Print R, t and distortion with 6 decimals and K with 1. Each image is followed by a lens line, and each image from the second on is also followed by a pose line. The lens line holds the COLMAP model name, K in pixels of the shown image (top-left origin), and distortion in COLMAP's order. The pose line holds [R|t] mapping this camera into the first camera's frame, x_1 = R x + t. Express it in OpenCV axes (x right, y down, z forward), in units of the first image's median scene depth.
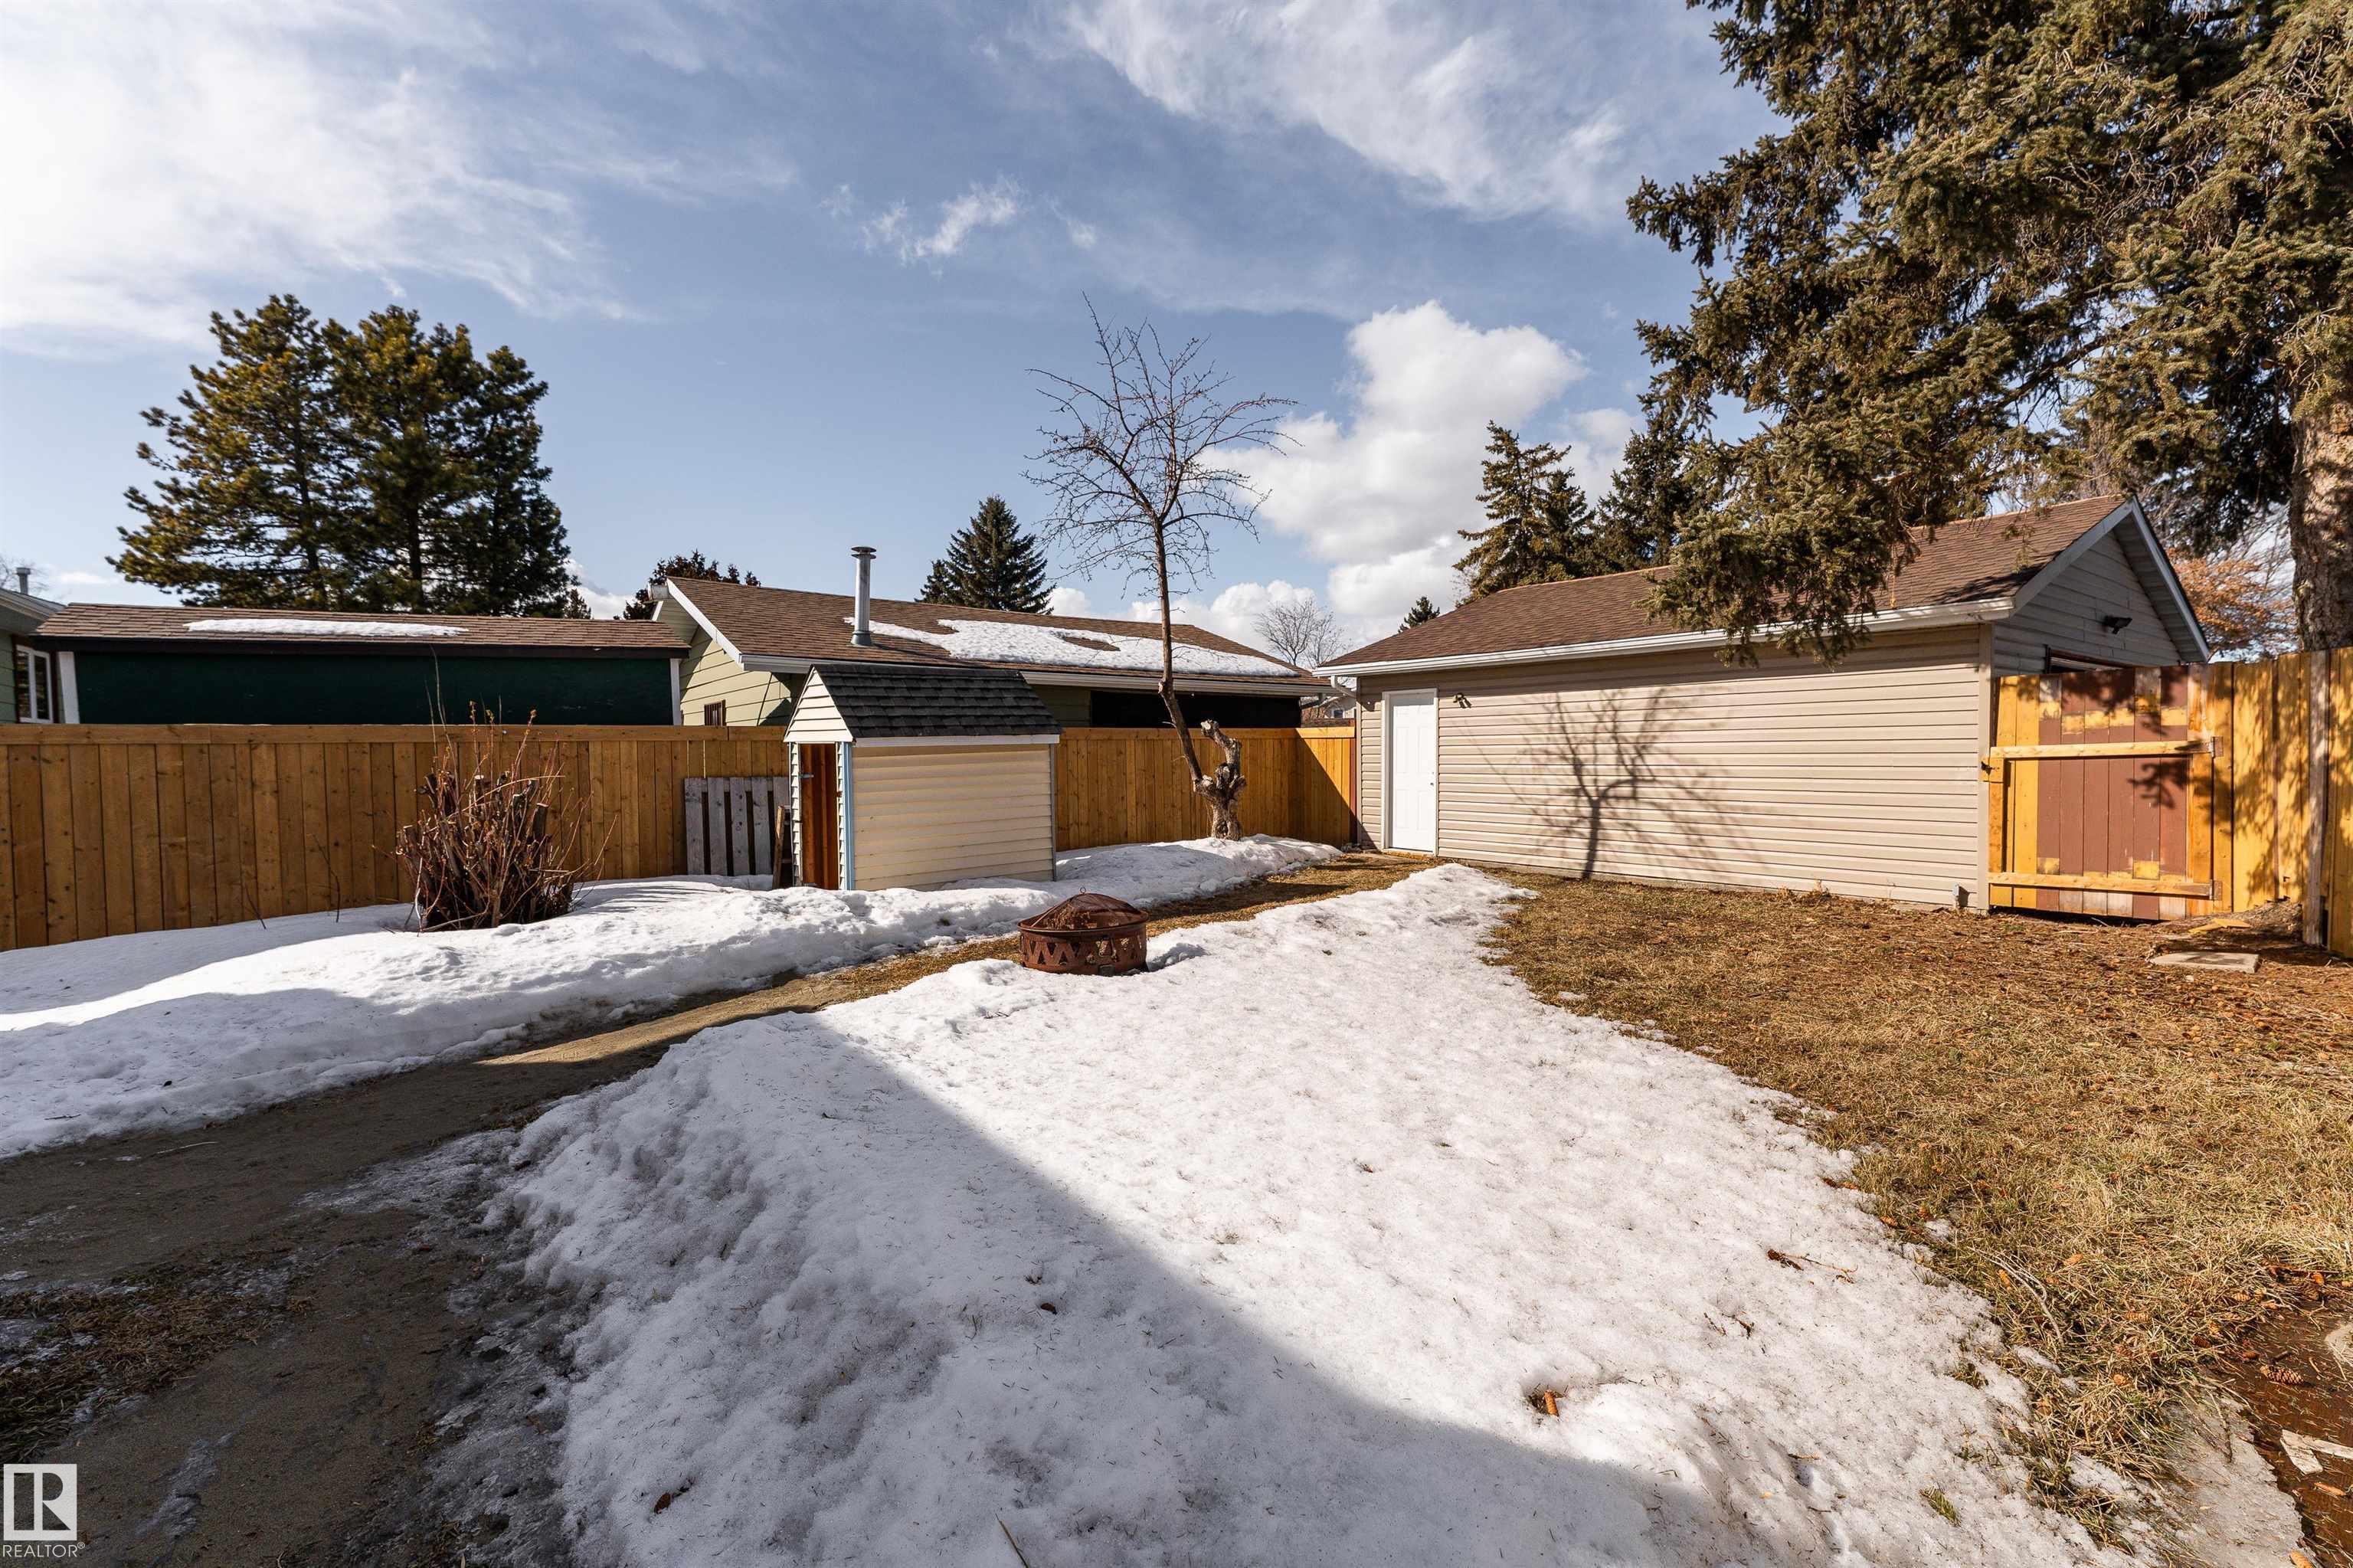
lens RADIAL K [[991.5, 0, 1179.0], [0, 991.5, 767.2], [0, 0, 1]] dist [-0.002496, -0.000110]
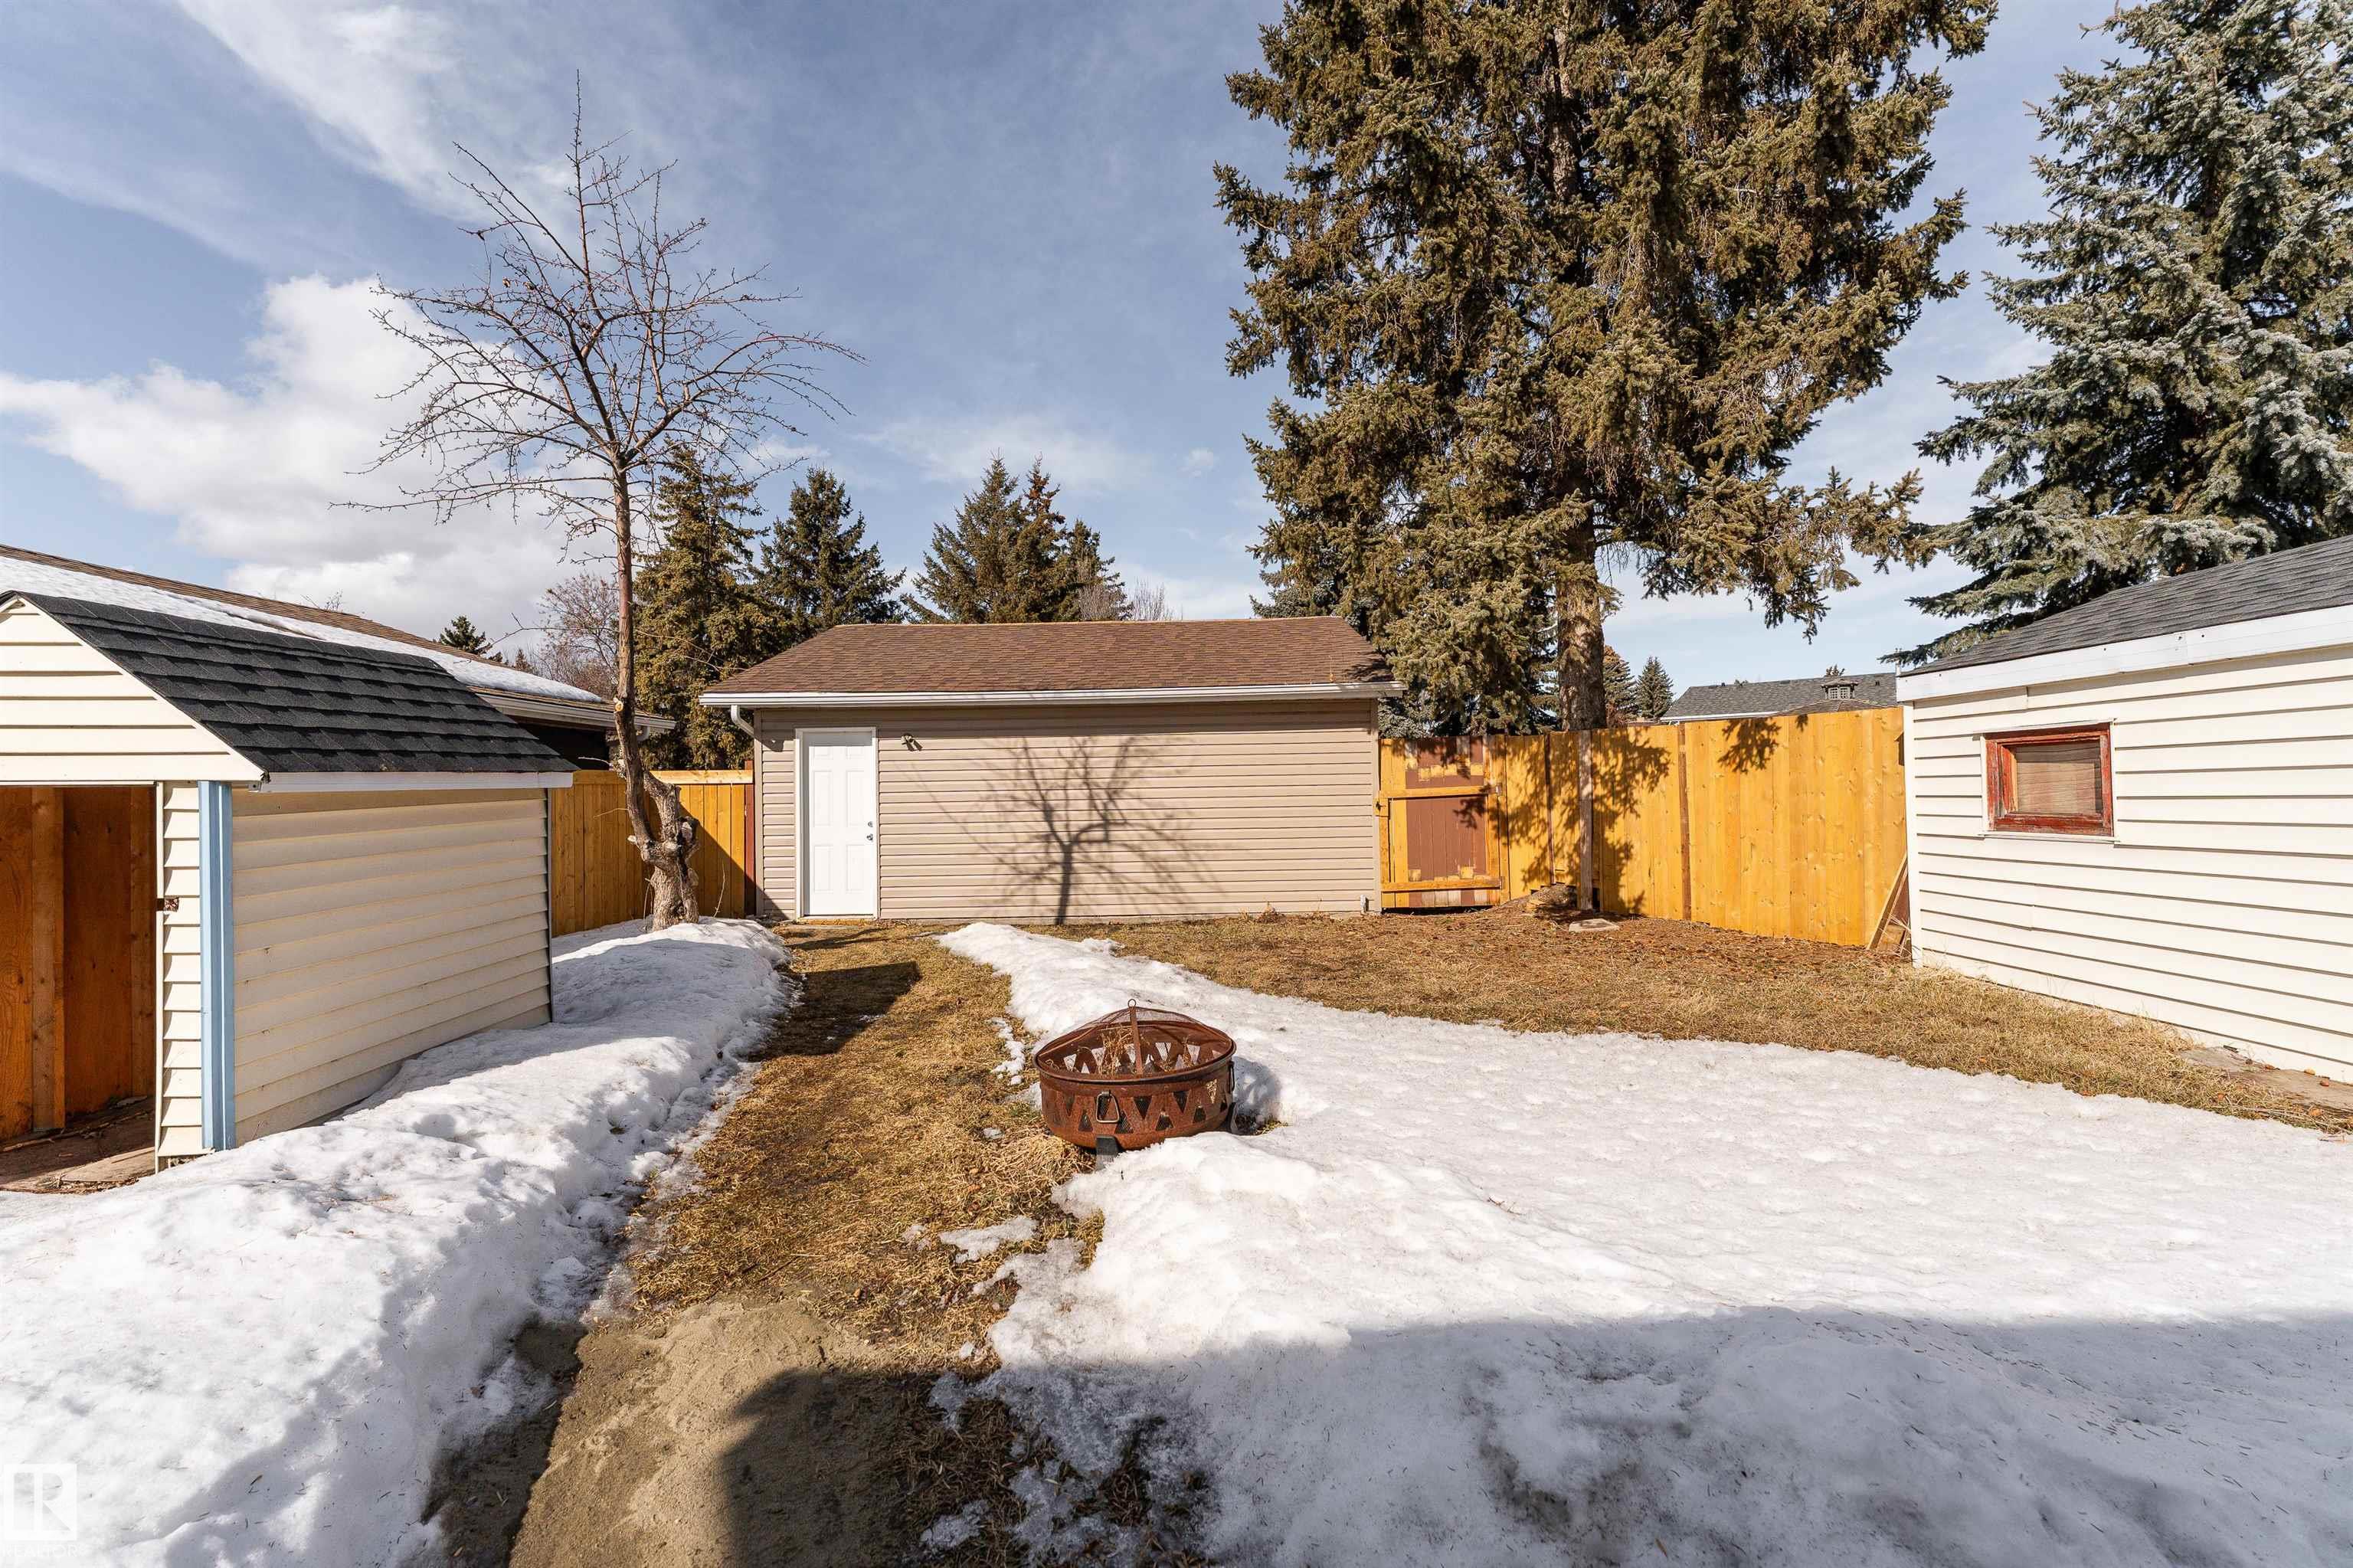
lens RADIAL K [[991.5, 0, 1156.8], [0, 991.5, 775.2], [0, 0, 1]] dist [-0.002496, -0.000110]
pose [[0.609454, 0.011865, 0.792733, -0.326892], [0.023213, 0.999192, -0.032801, -0.002944], [-0.792482, 0.038392, 0.608686, 0.309180]]
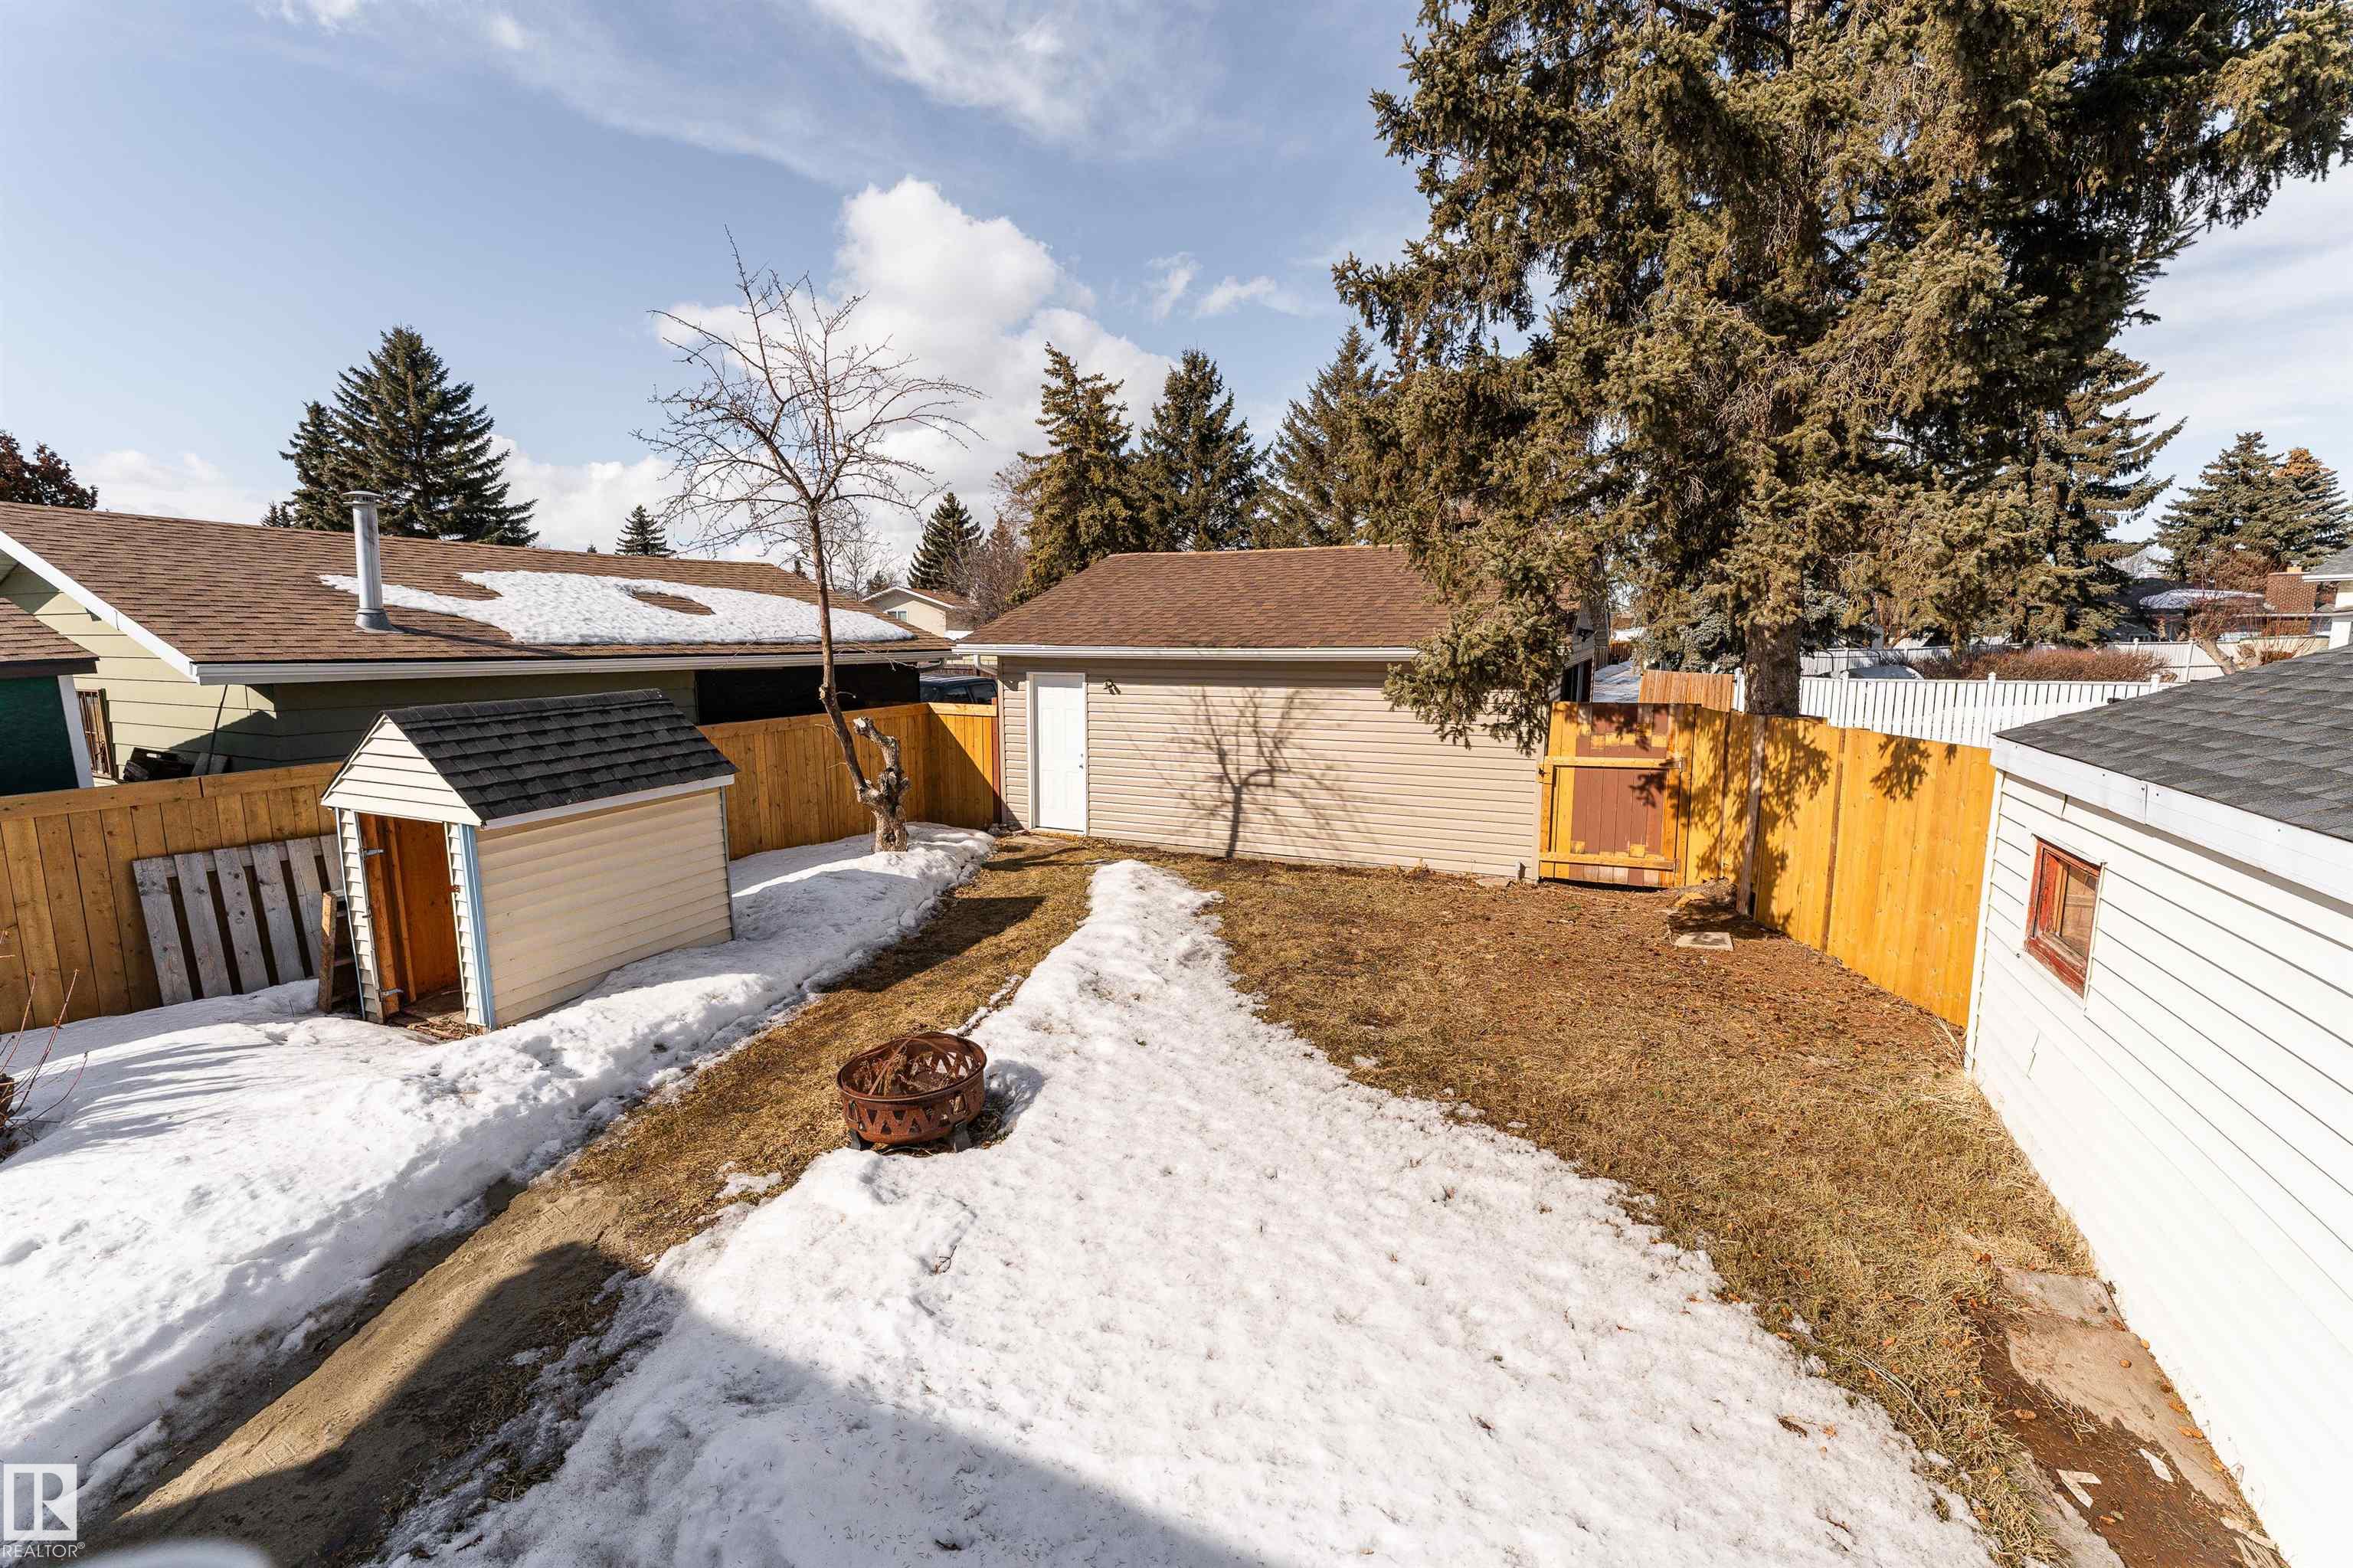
lens RADIAL K [[991.5, 0, 1167.4], [0, 991.5, 767.1], [0, 0, 1]] dist [-0.002496, -0.000110]
pose [[0.888035, -0.057638, 0.456149, -0.153291], [0.003041, 0.992826, 0.119532, -0.120762], [-0.459767, -0.104761, 0.881839, 0.063309]]
